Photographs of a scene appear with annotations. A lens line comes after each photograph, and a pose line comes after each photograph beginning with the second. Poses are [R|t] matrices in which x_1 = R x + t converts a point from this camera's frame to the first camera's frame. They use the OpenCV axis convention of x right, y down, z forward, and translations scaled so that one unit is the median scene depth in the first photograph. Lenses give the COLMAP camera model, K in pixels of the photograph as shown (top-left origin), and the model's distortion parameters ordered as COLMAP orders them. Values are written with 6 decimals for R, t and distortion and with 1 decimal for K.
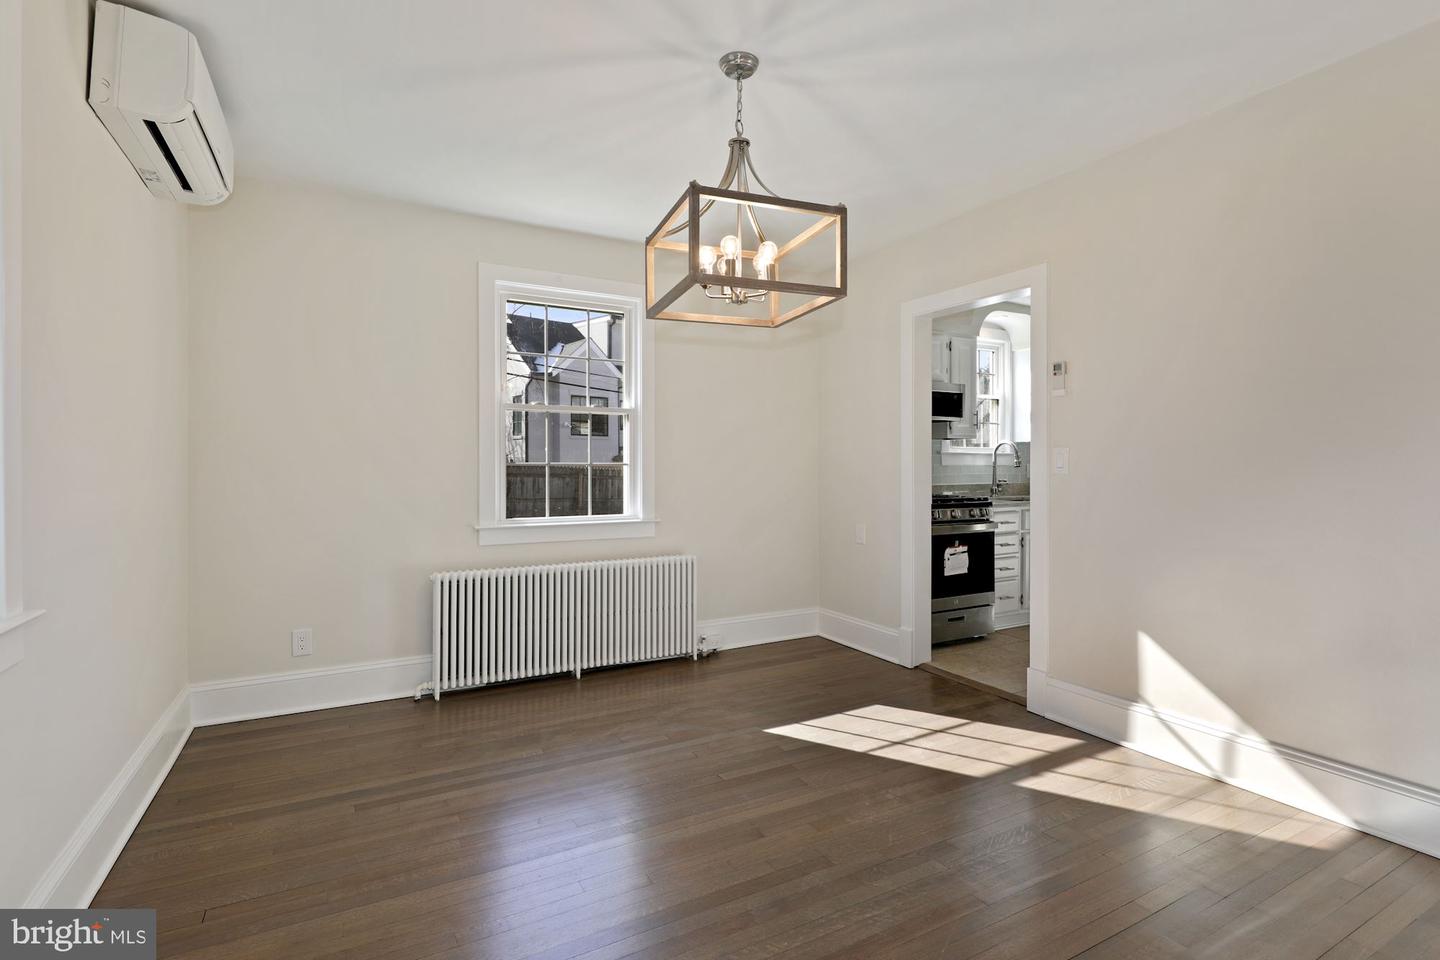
lens RADIAL K [[681.2, 0, 715.9], [0, 681.2, 465.4], [0, 0, 1]] dist [0.002494, -0.000124]
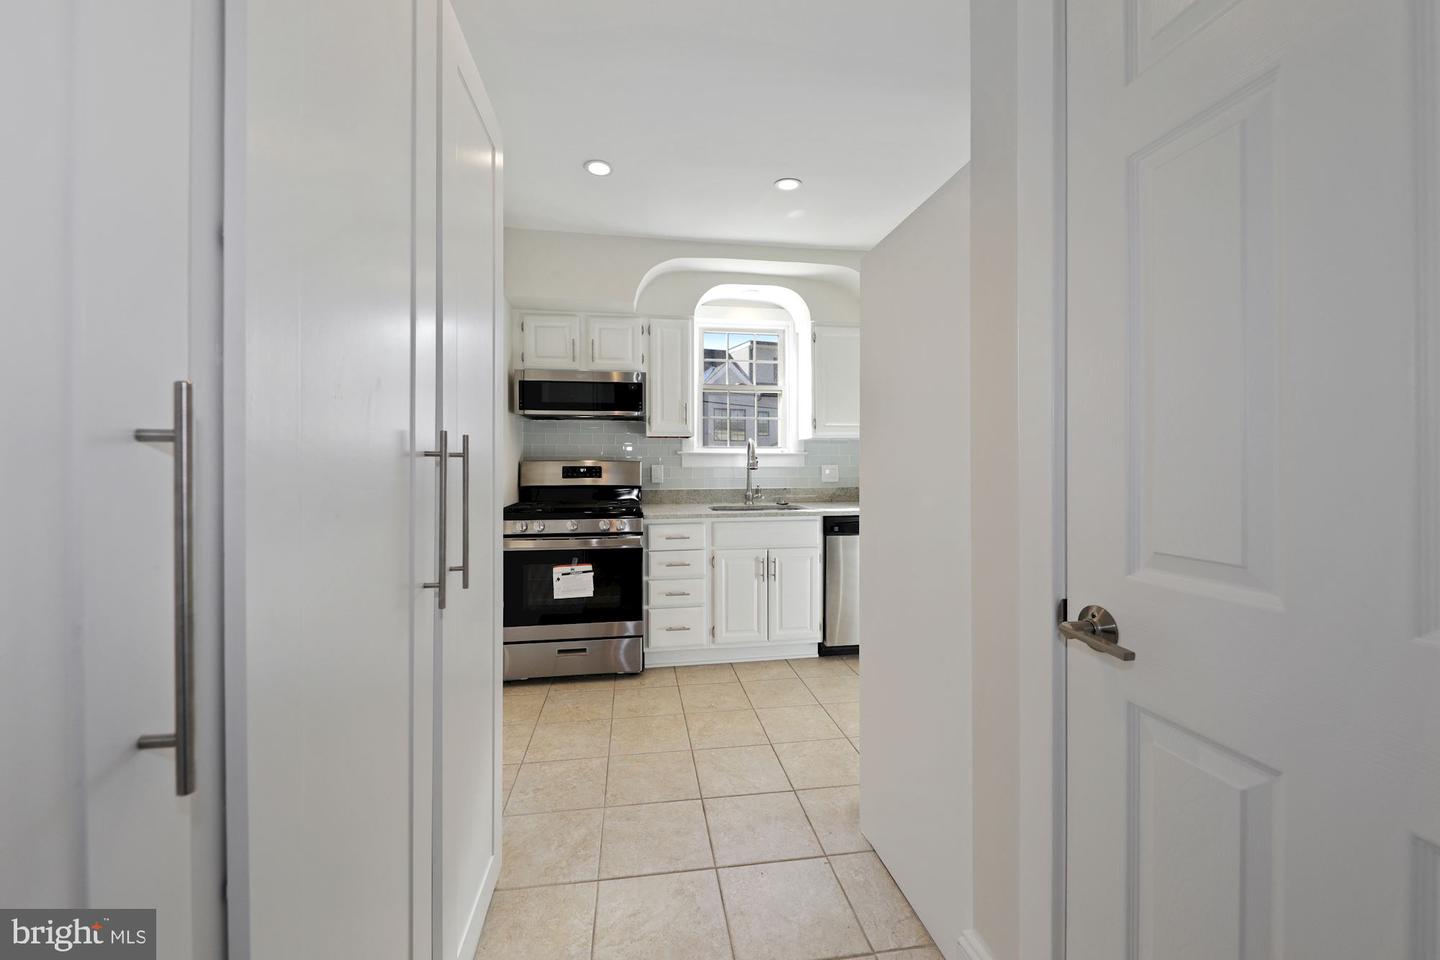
lens RADIAL K [[553.4, 0, 721.8], [0, 553.4, 462.7], [0, 0, 1]] dist [0.000183, 0.000003]
pose [[0.945752, -0.001279, -0.324886, 0.744629], [0.000118, 0.999994, -0.003595, -0.004115], [0.324888, 0.003362, 0.945746, 0.411600]]
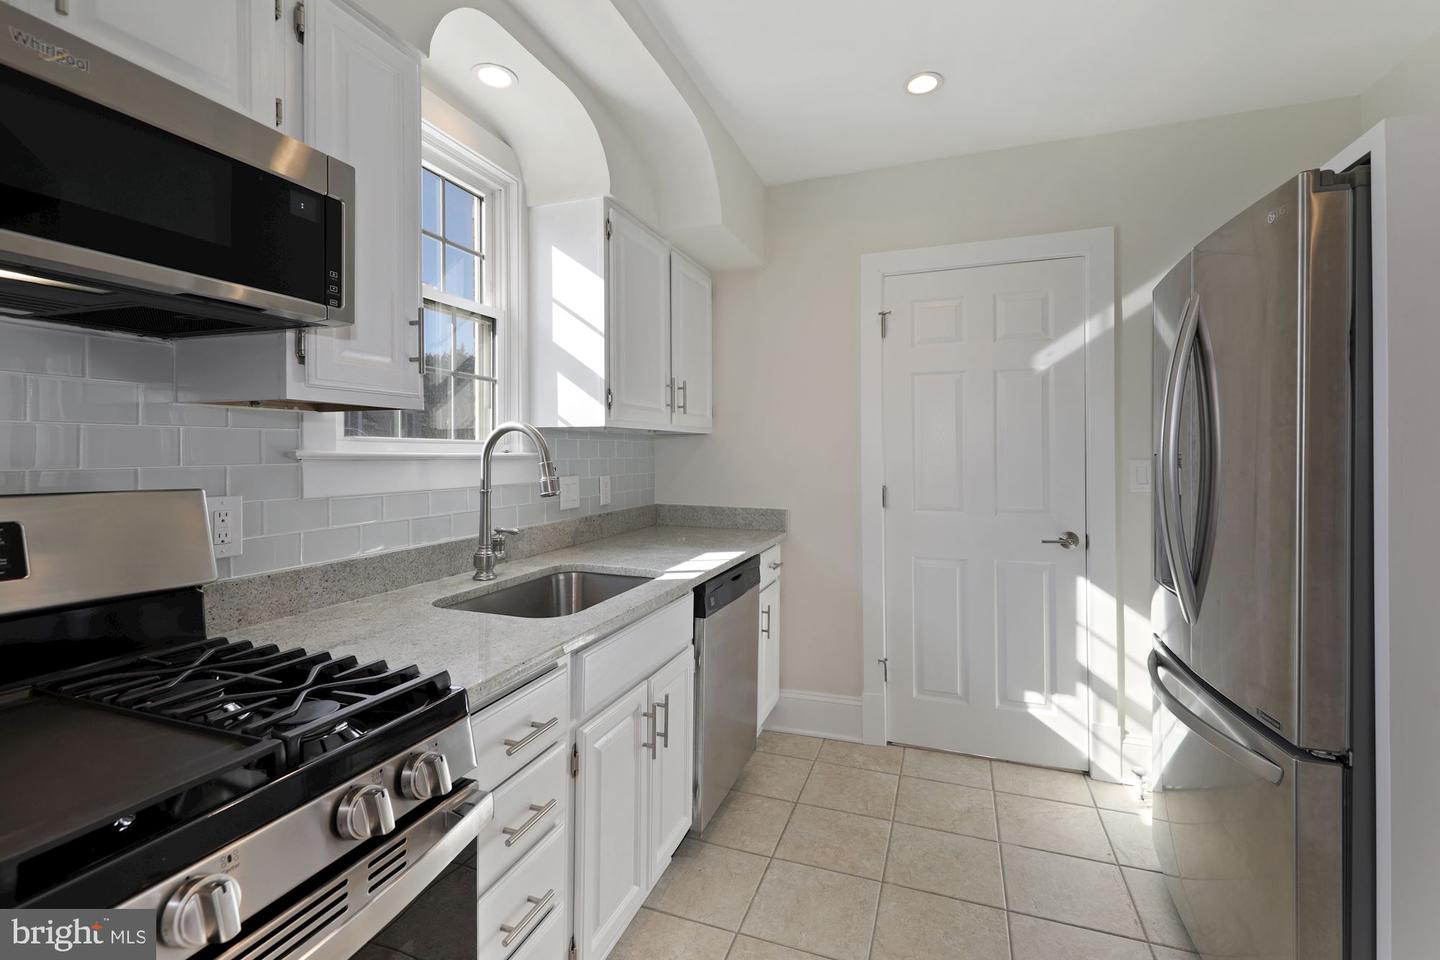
lens RADIAL K [[637.9, 0, 721.4], [0, 637.9, 456.8], [0, 0, 1]] dist [0.003603, 0.000405]
pose [[0.741438, -0.003001, 0.671015, 0.342289], [0.004760, 0.999988, -0.000787, -0.020508], [-0.671005, 0.003778, 0.741443, 0.828646]]
